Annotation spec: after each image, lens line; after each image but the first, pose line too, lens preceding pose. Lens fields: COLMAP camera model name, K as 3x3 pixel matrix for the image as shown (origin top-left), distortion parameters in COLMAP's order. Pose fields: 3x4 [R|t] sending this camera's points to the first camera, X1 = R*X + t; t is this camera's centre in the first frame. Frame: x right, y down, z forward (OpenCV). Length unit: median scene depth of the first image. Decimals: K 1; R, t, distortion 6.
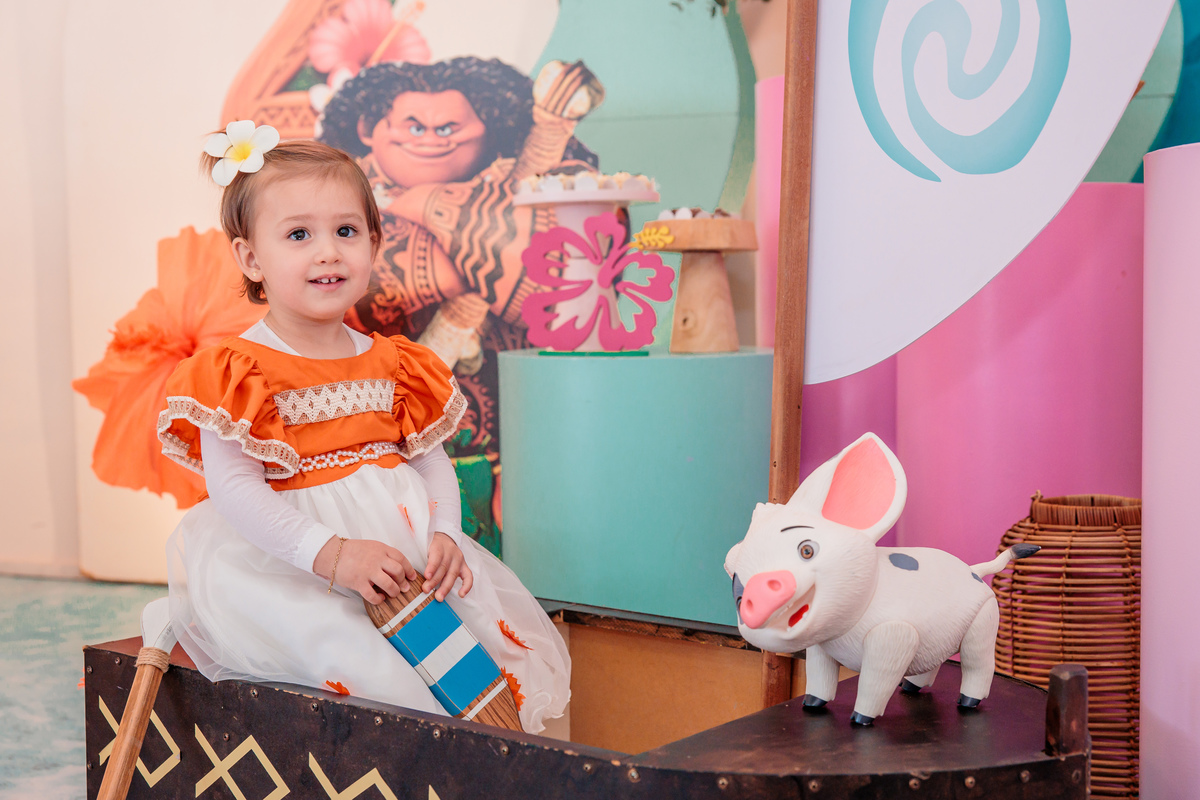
lens RADIAL K [[1672.9, 0, 600.0], [0, 1672.9, 400.0], [0, 0, 1]] dist [-0.000441, 0.015457]
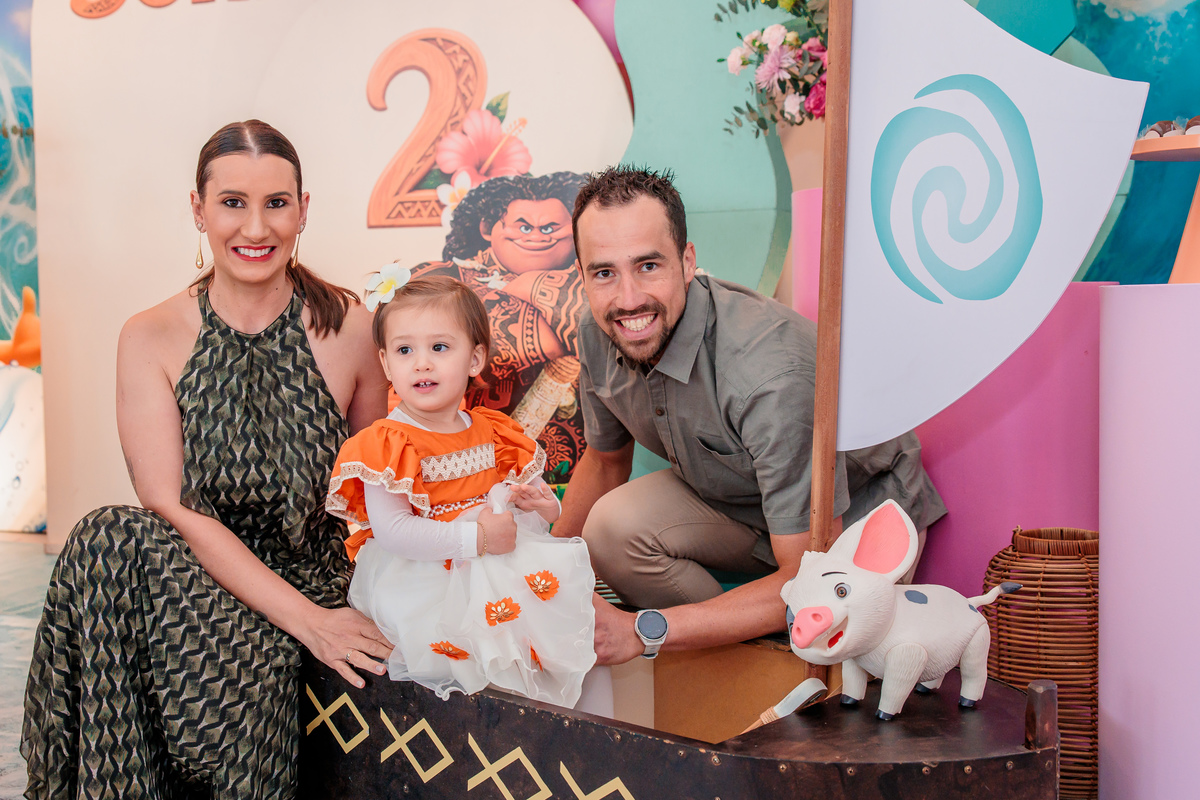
lens RADIAL K [[1376.6, 0, 566.4], [0, 1376.6, 398.4], [0, 0, 1]] dist [-0.003668, 0.009803]
pose [[0.998165, -0.003489, -0.060453, -0.014787], [0.003557, 0.999993, 0.001015, -0.032333], [0.060450, -0.001228, 0.998170, -0.054826]]
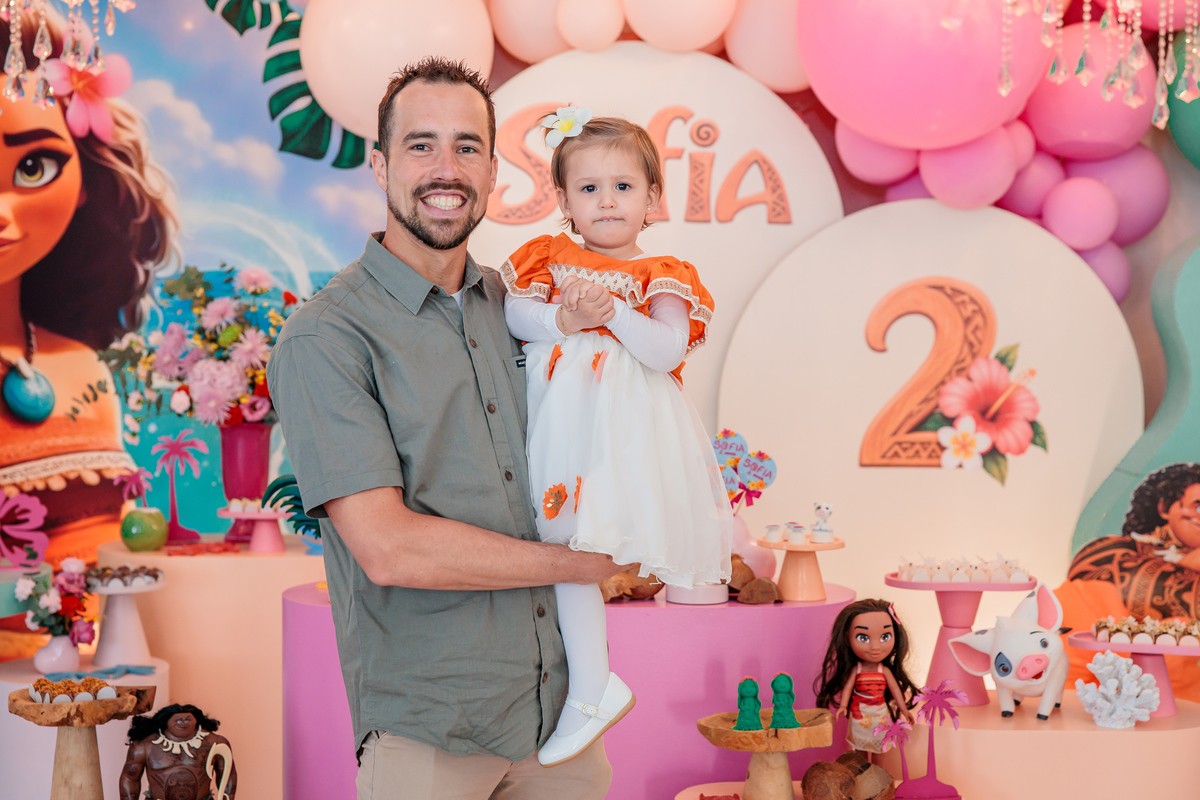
lens RADIAL K [[1977.7, 0, 564.3], [0, 1977.7, 385.3], [0, 0, 1]] dist [0.013566, 0.061229]
pose [[0.946723, -0.003620, 0.322028, -1.205437], [0.013152, 0.999537, -0.027429, -0.231427], [-0.321780, 0.030203, 0.946333, -0.470631]]
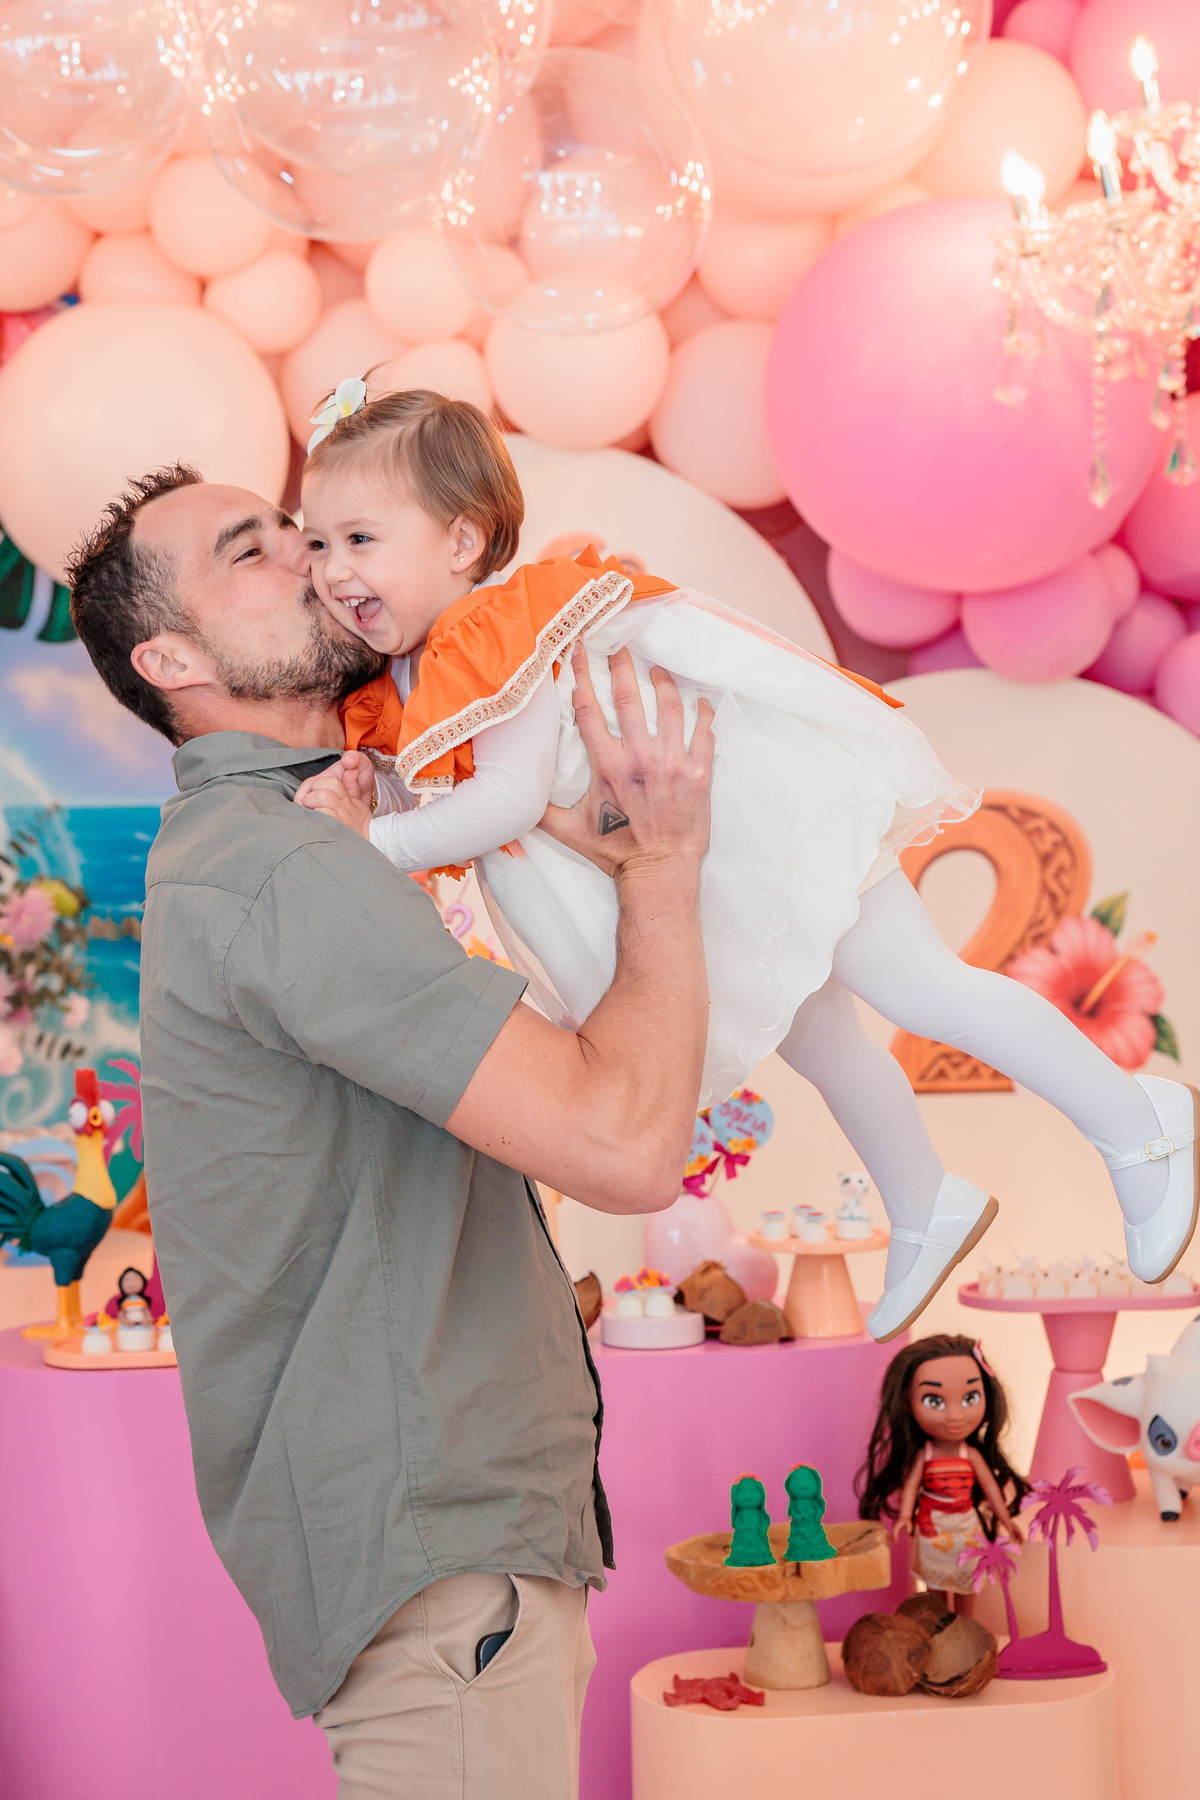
lens RADIAL K [[2968.3, 0, 468.7], [0, 2968.3, 736.0], [0, 0, 1]] dist [-0.006380, 0.052814]
pose [[0.937656, -0.003321, 0.347550, -1.183932], [0.040430, 0.994208, -0.099575, -0.249528], [-0.345206, 0.107418, 0.932359, -0.367880]]
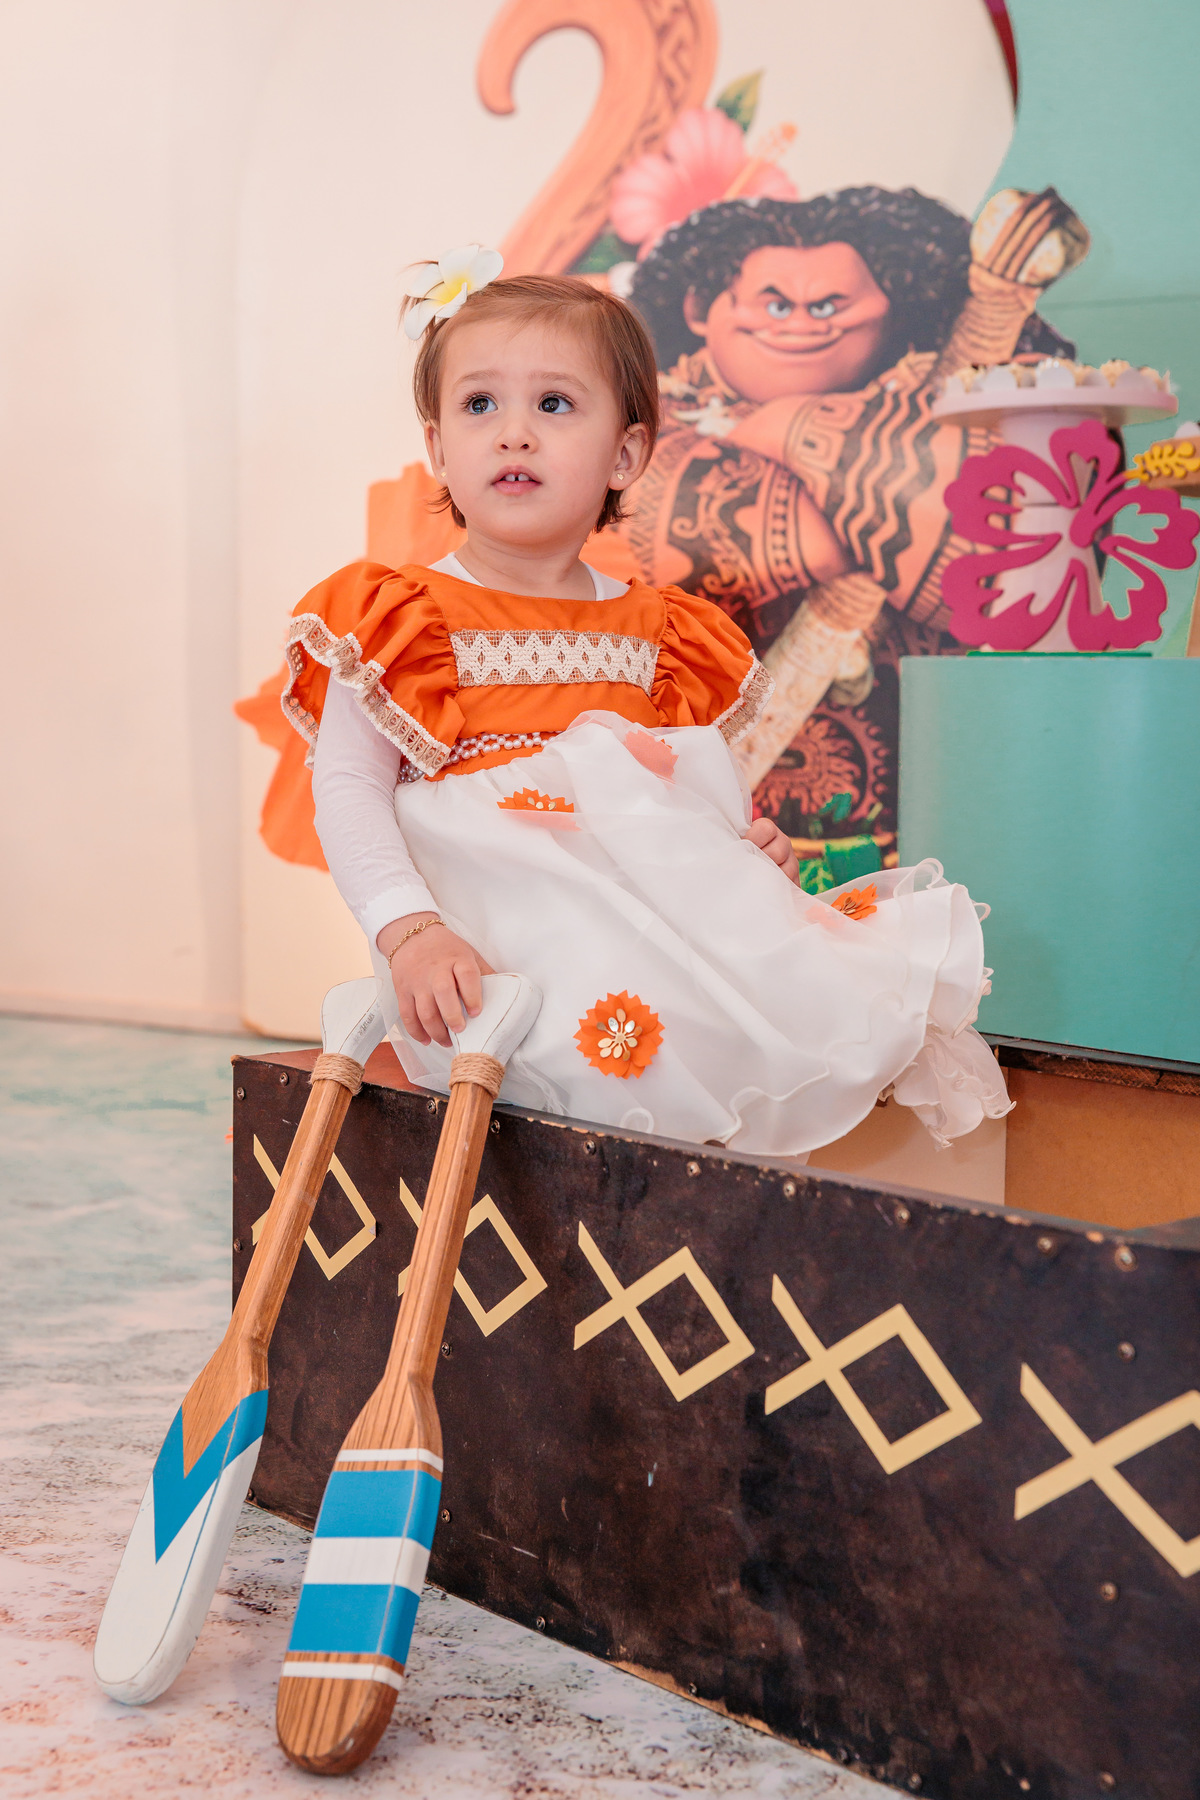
lens RADIAL K [[2585.8, 0, 607.3], [0, 2585.8, 925.5], [0, 0, 1]] dist [-0.010508, 0.067239]
pose [[0.985700, 0.034527, -0.164936, -0.006168], [-0.029736, 0.999064, 0.031429, 0.039155], [0.165866, -0.026075, 0.985803, 0.038932]]
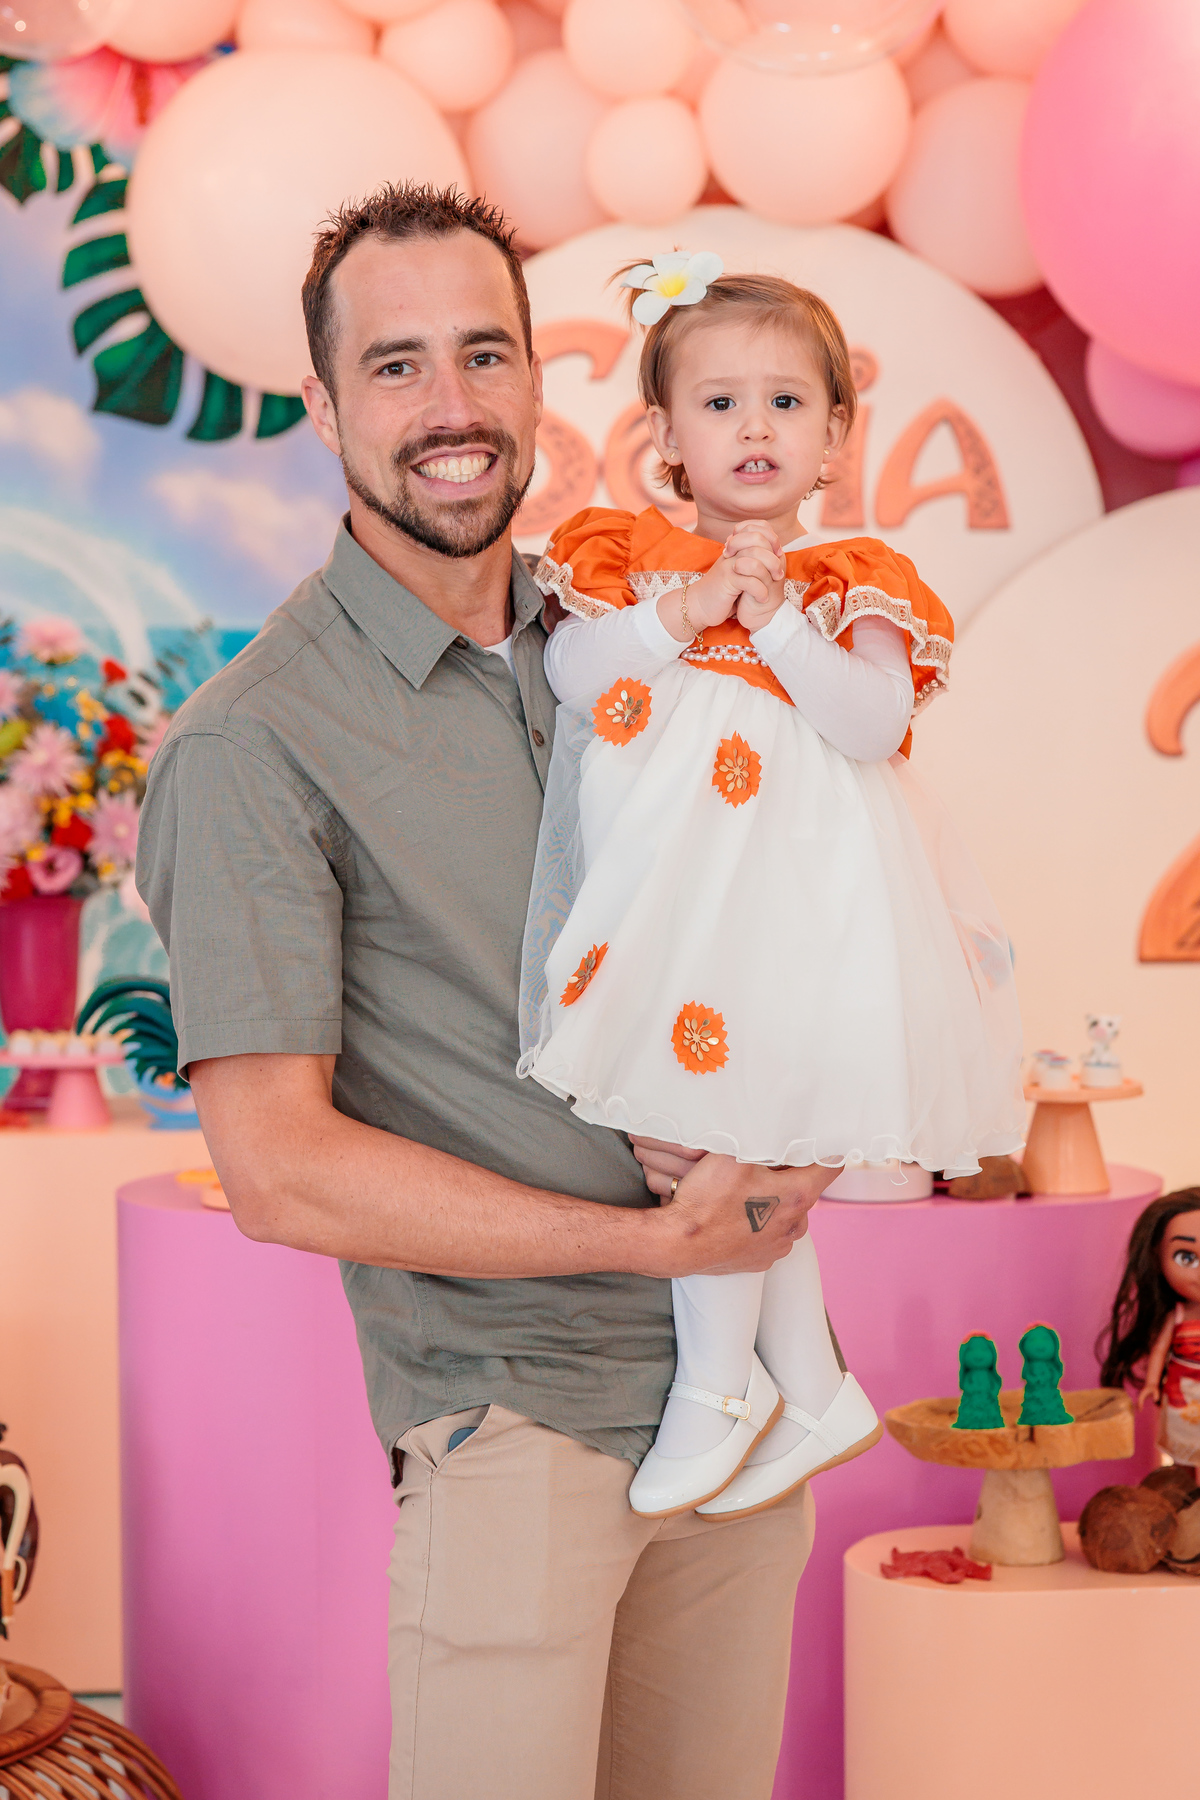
lens RADIAL K [[3422.3, 0, 564.7], [0, 3422.3, 825.2], [0, 0, 1]] dist [-0.000750, 0.073561]
pose [[0.946955, -0.010874, 0.321181, -1.203911], [0.024076, 0.999019, -0.037161, -0.214515], [-0.320462, 0.042922, 0.946289, -0.398336]]
